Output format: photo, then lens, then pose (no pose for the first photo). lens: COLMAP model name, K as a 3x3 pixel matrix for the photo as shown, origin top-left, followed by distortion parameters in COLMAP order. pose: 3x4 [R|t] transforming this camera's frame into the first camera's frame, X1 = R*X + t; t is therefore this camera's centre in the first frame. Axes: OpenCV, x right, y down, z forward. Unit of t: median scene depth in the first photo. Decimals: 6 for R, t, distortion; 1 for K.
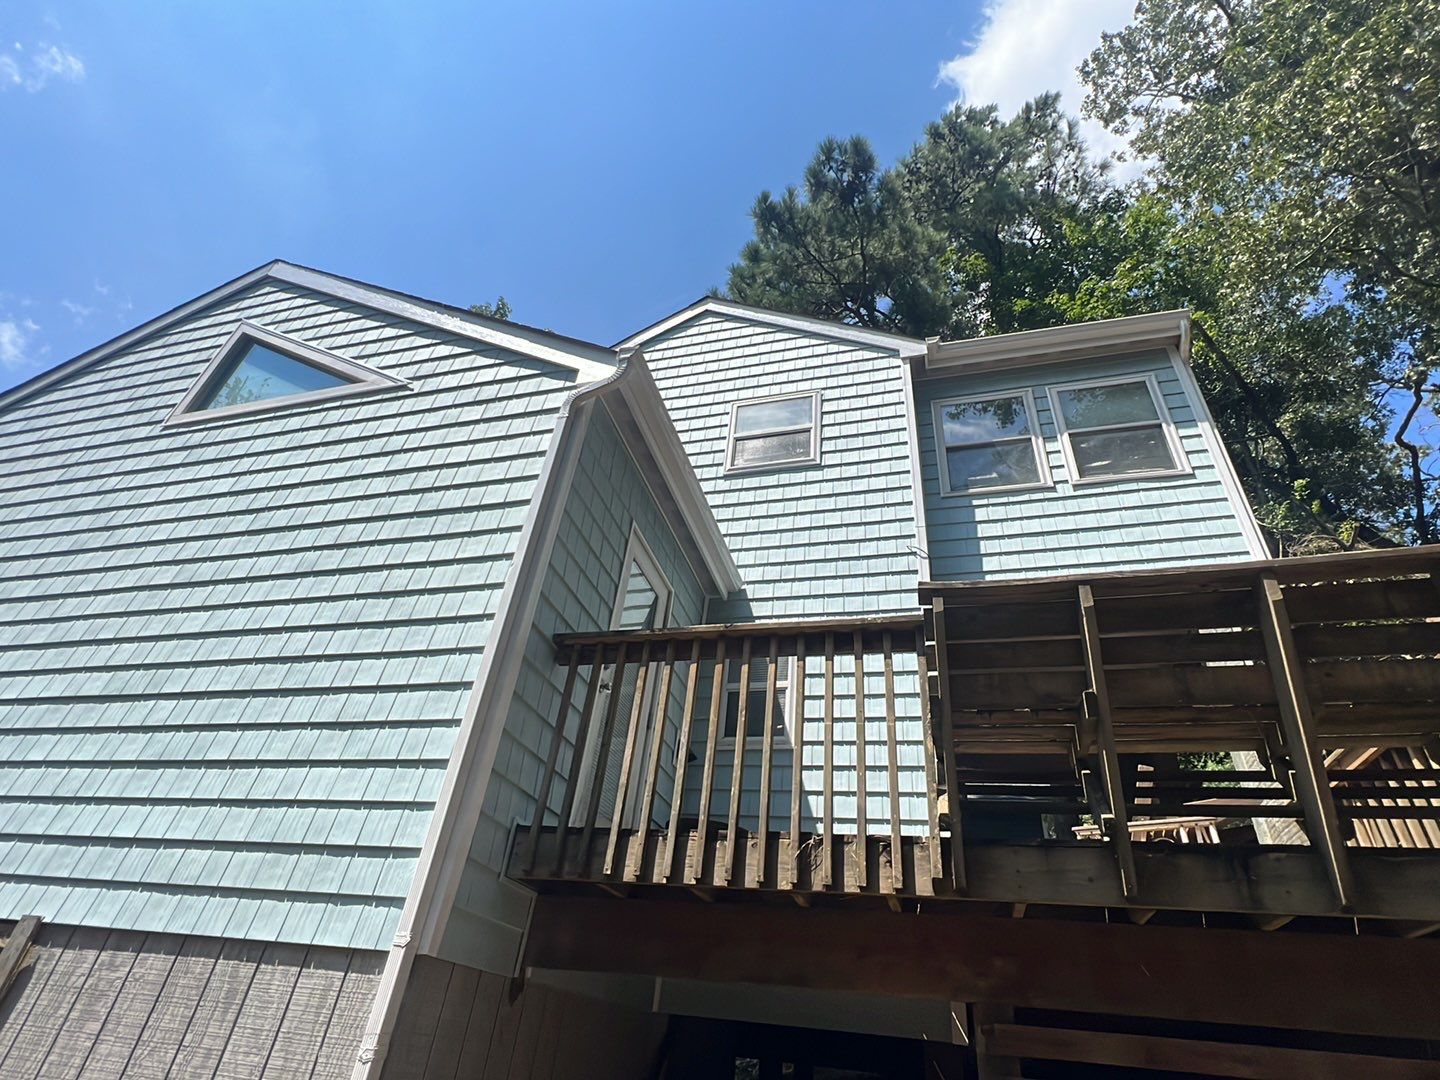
lens RADIAL K [[724.9, 0, 717.0], [0, 724.9, 548.7], [0, 0, 1]] dist [-0.006296, -0.000090]
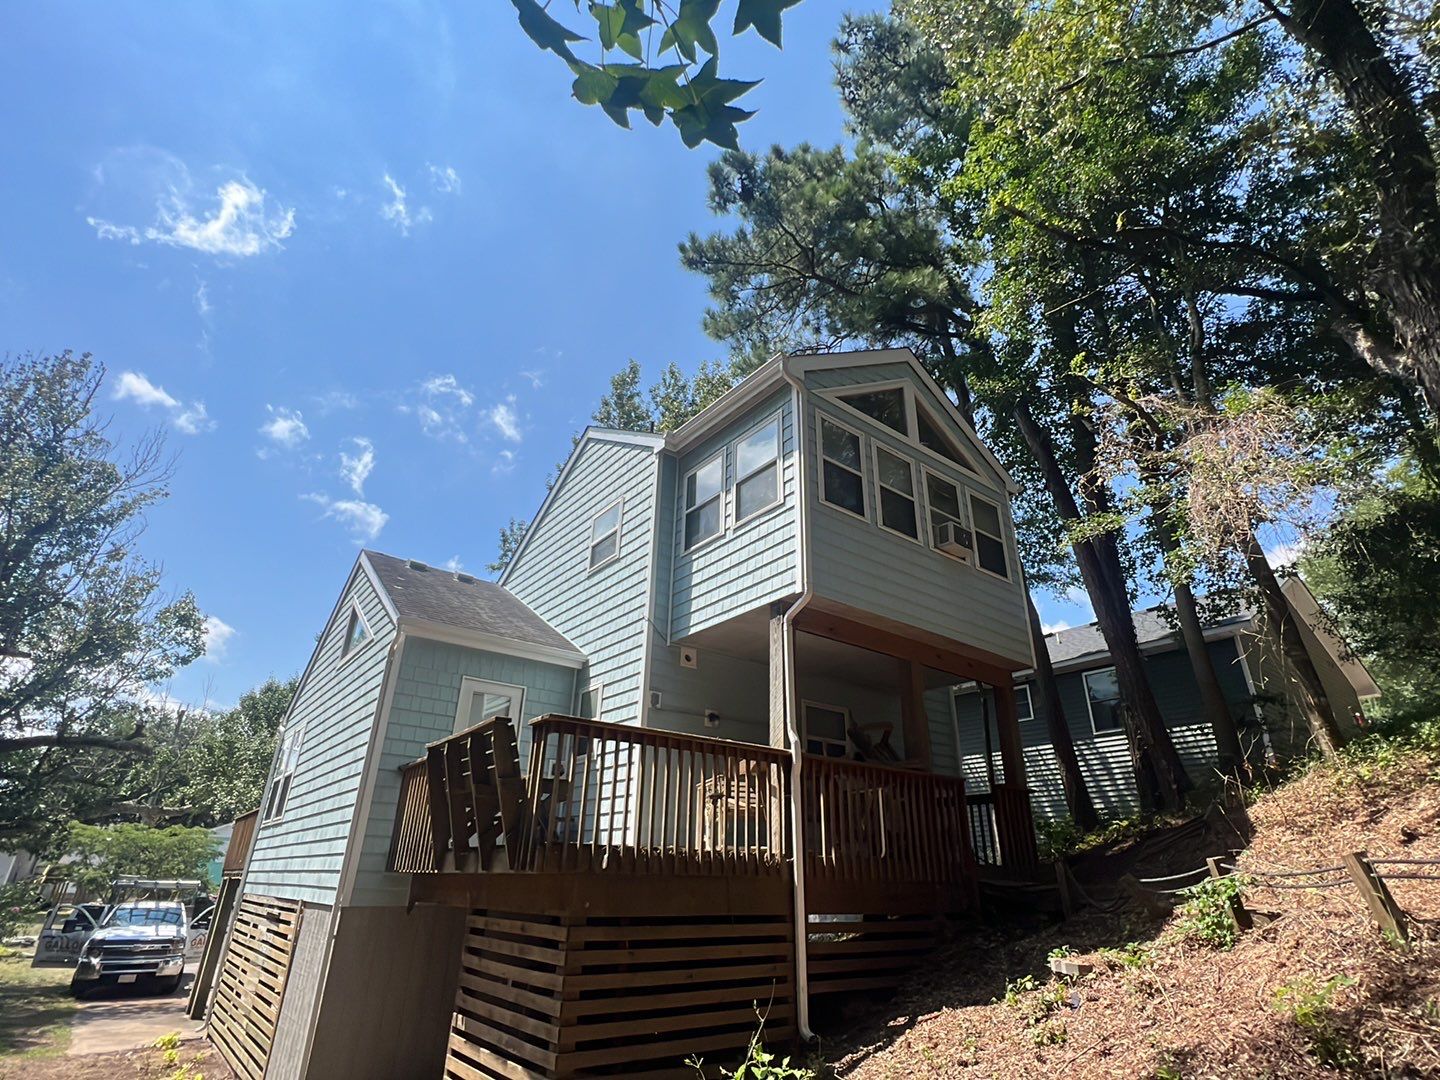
lens RADIAL K [[735.0, 0, 720.8], [0, 735.0, 538.9], [0, 0, 1]] dist [-0.002688, 0.001316]
pose [[0.798452, -0.326149, -0.506064, 1.303129], [0.394713, 0.918283, 0.030950, -0.137398], [0.454616, -0.224463, 0.861940, -0.255212]]
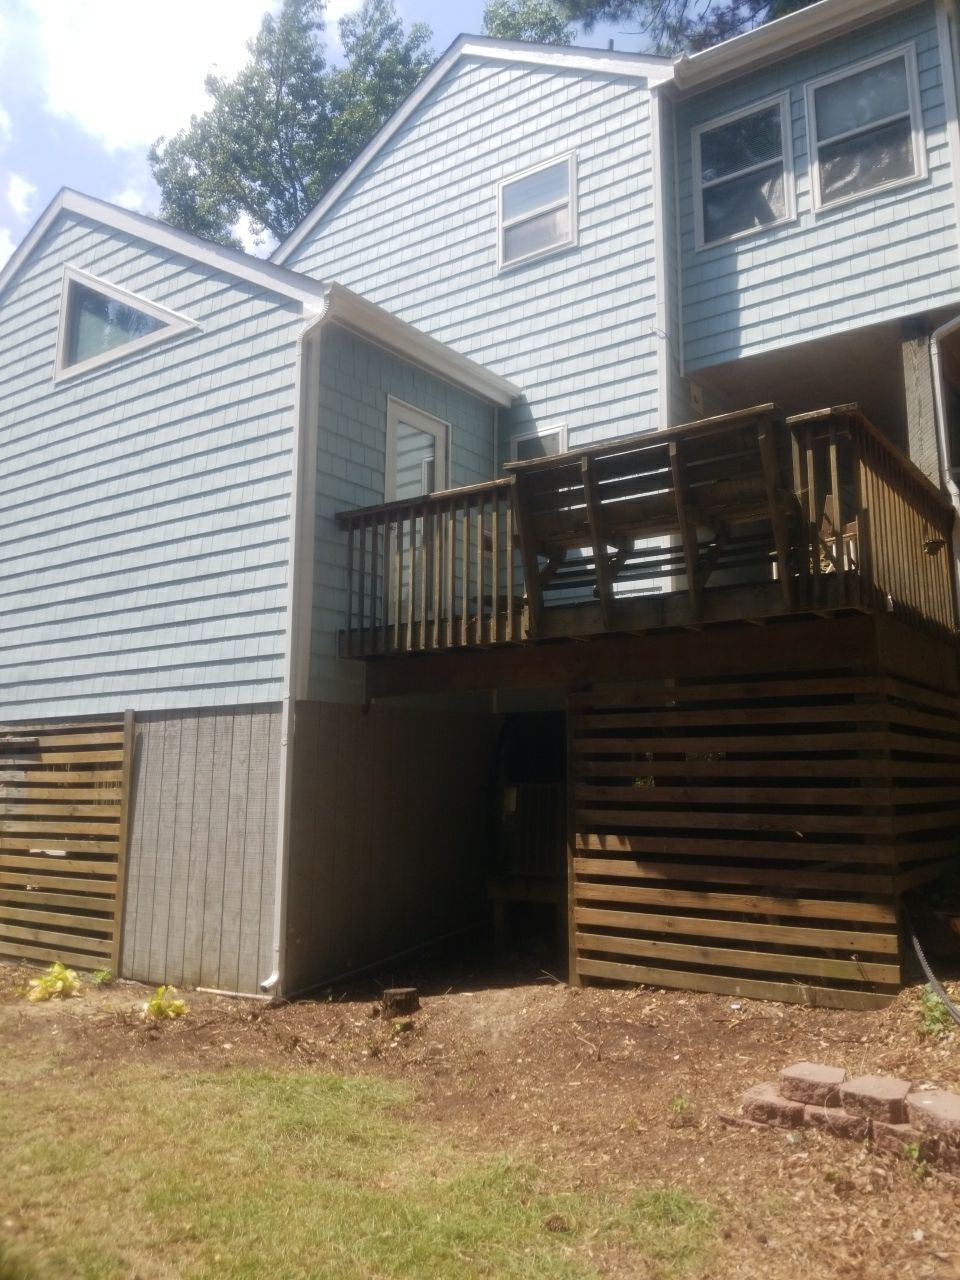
lens RADIAL K [[981.8, 0, 518.5], [0, 981.8, 595.2], [0, 0, 1]] dist [0.061477, -0.109846]
pose [[0.940270, -0.156143, -0.302510, 0.484306], [0.266803, 0.889920, 0.369945, -0.256494], [0.211445, -0.428558, 0.878424, -0.537989]]
